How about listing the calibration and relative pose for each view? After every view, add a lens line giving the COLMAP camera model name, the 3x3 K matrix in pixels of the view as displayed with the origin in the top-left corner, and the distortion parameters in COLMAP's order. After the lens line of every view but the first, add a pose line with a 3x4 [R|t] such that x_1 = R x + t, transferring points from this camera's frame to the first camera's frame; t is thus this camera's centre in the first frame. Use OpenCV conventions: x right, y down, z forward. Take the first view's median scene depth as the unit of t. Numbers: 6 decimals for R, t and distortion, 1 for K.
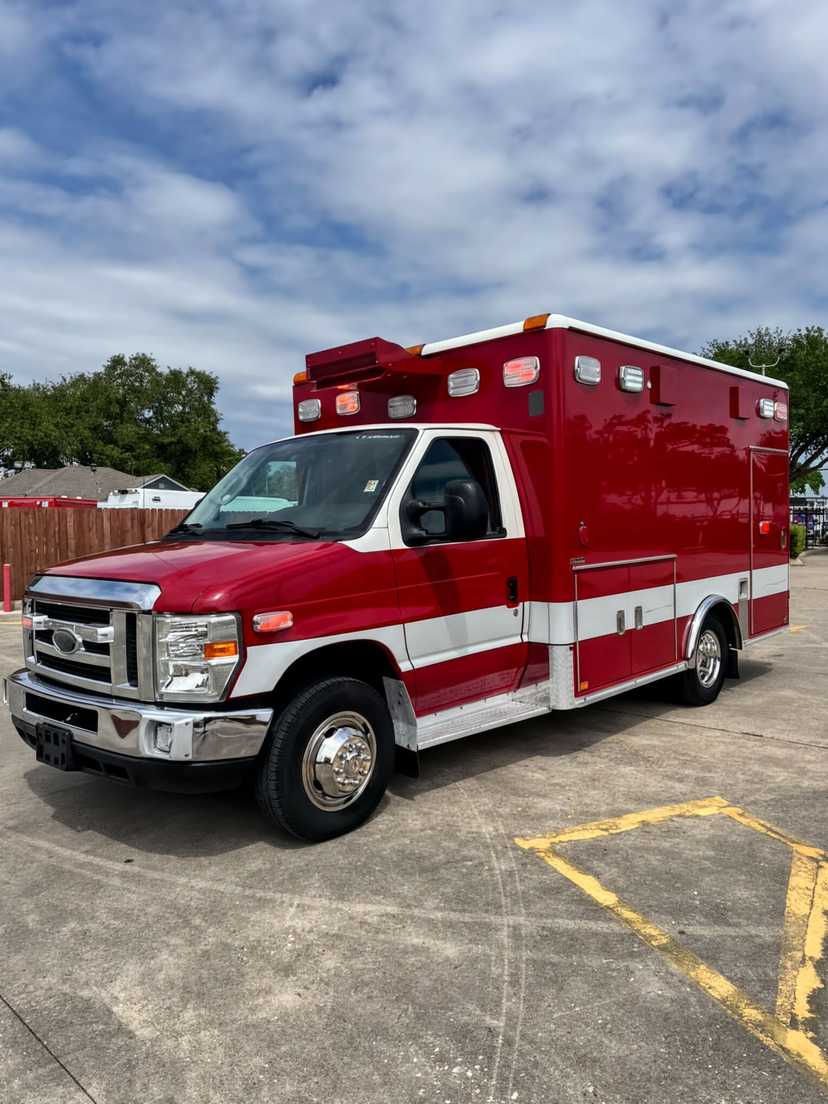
lens RADIAL K [[772.0, 0, 410.7], [0, 772.0, 546.8], [0, 0, 1]] dist [0.011570, -0.010011]
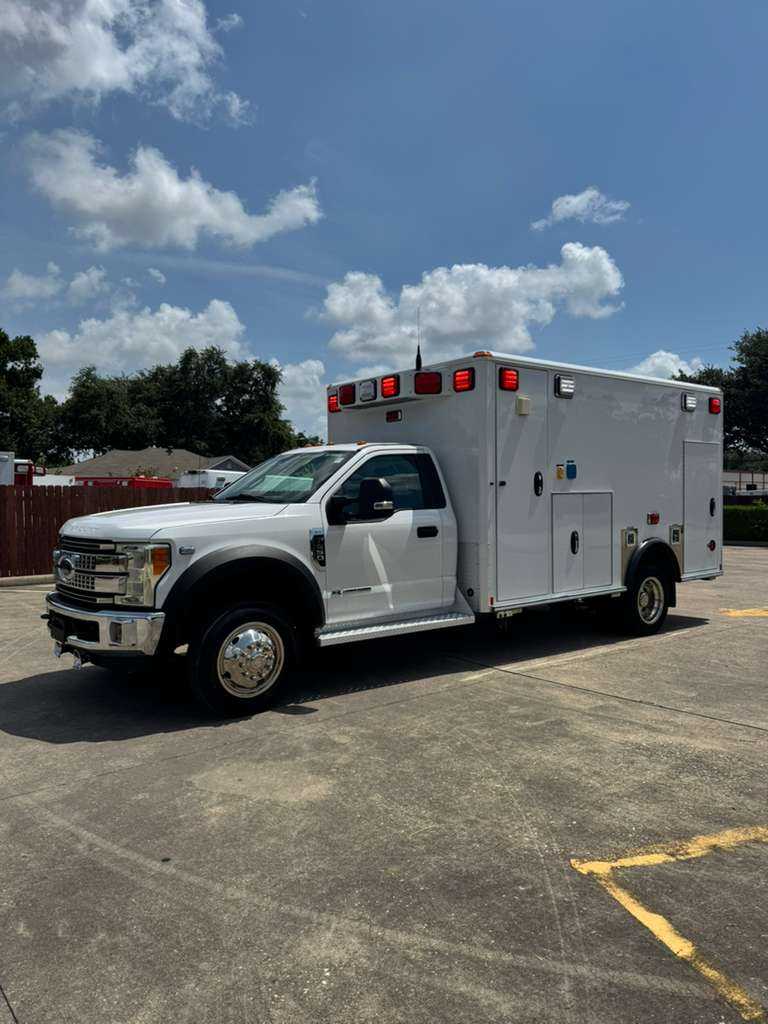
lens RADIAL K [[716.0, 0, 380.9], [0, 716.0, 507.1], [0, 0, 1]] dist [0.011570, -0.010011]
pose [[0.994624, 0.011792, -0.102883, -0.007735], [-0.014228, 0.999635, -0.022973, -0.019762], [0.102575, 0.024314, 0.994428, 0.115100]]
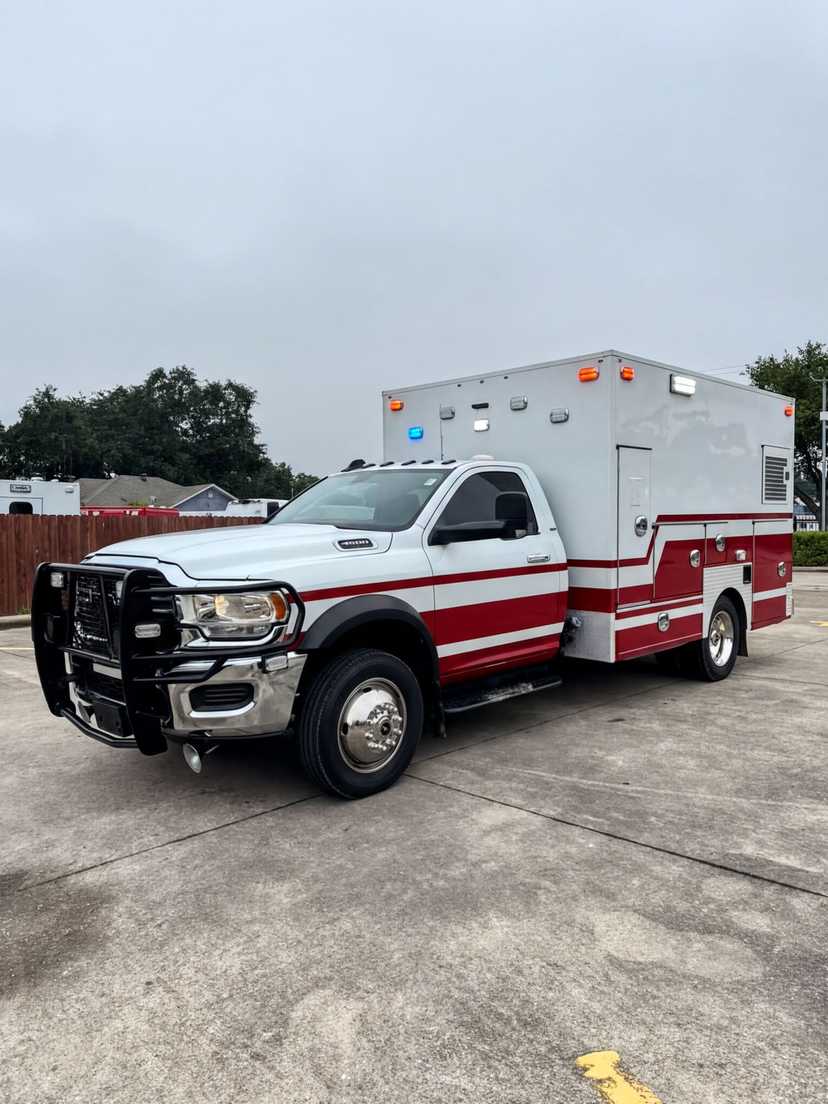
lens RADIAL K [[772.0, 0, 410.7], [0, 772.0, 546.8], [0, 0, 1]] dist [0.011570, -0.010011]
pose [[0.999980, 0.005690, 0.002755, -0.710564], [-0.005650, 0.999883, -0.014181, 0.023181], [-0.002835, 0.014165, 0.999896, -0.307714]]
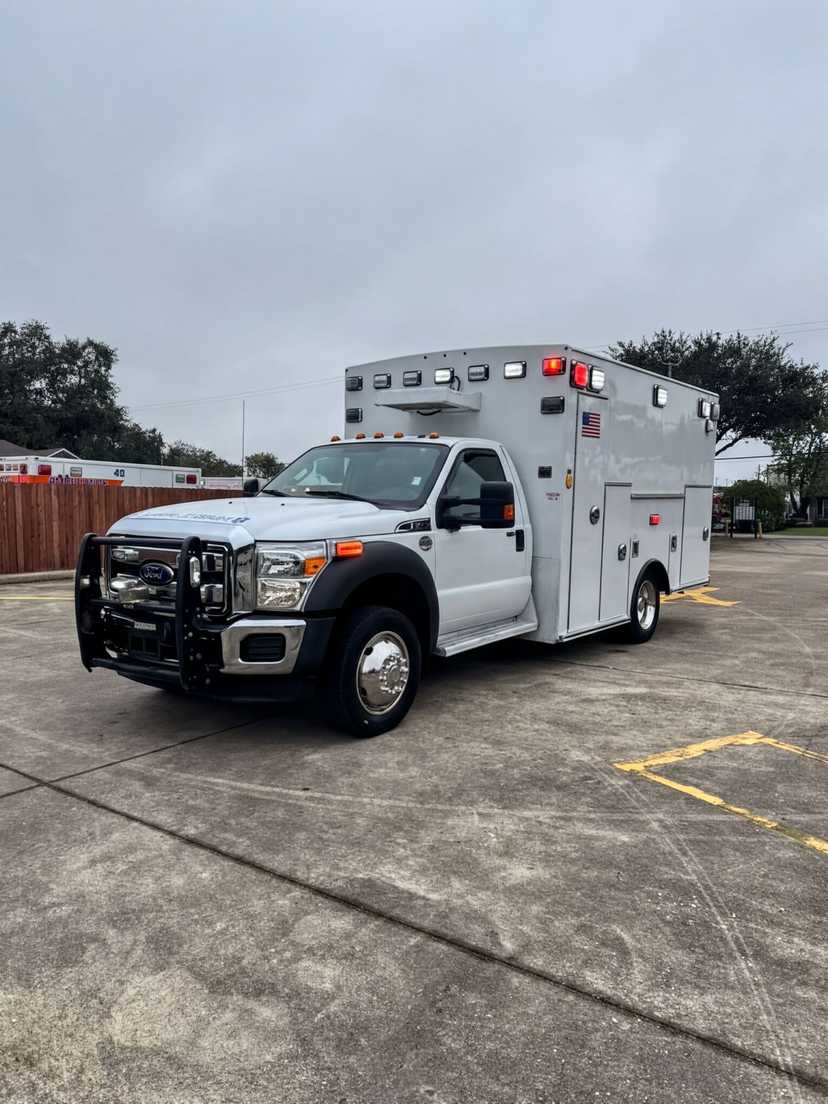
lens RADIAL K [[772.0, 0, 410.7], [0, 772.0, 546.8], [0, 0, 1]] dist [0.011570, -0.010011]
pose [[0.989637, 0.013954, 0.142911, -0.364661], [-0.016946, 0.999661, 0.019743, 0.013252], [-0.142587, -0.021960, 0.989539, -0.162164]]
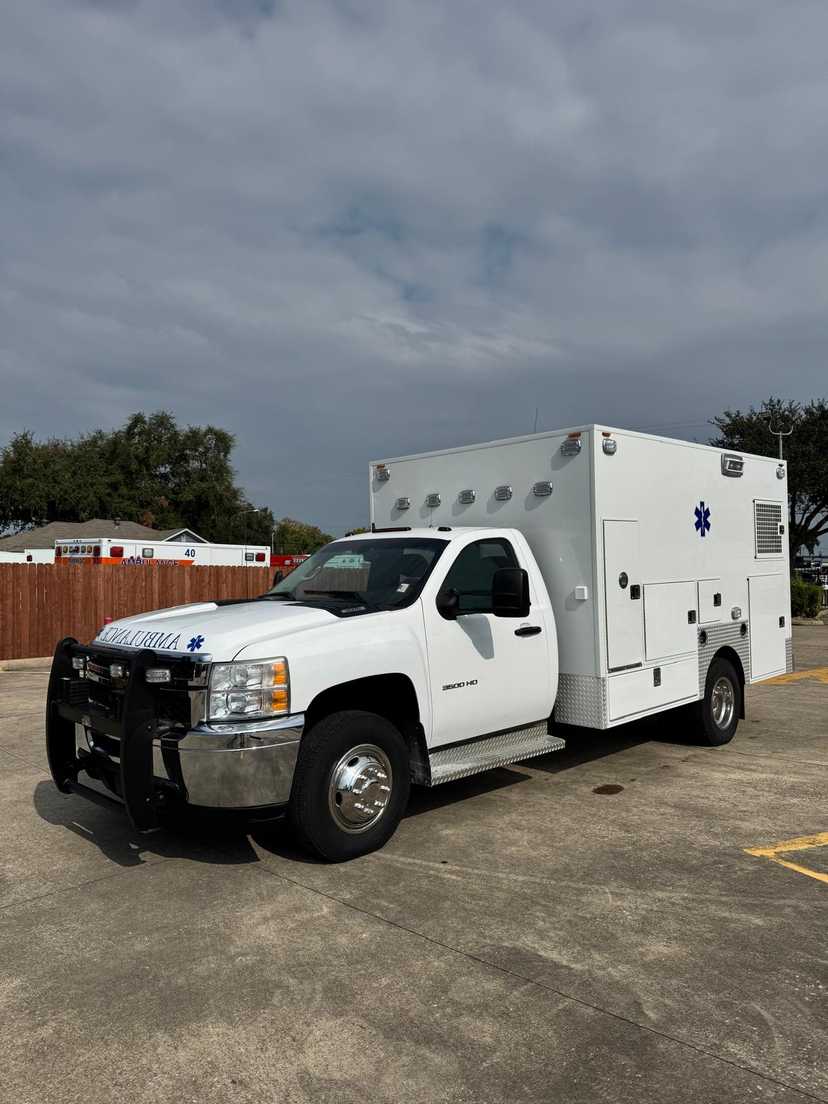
lens RADIAL K [[772.0, 0, 410.7], [0, 772.0, 546.8], [0, 0, 1]] dist [0.011570, -0.010011]
pose [[0.999803, 0.015230, 0.012720, -0.427031], [-0.014273, 0.997288, -0.072207, -0.013696], [-0.013785, 0.072011, 0.997309, -0.279688]]
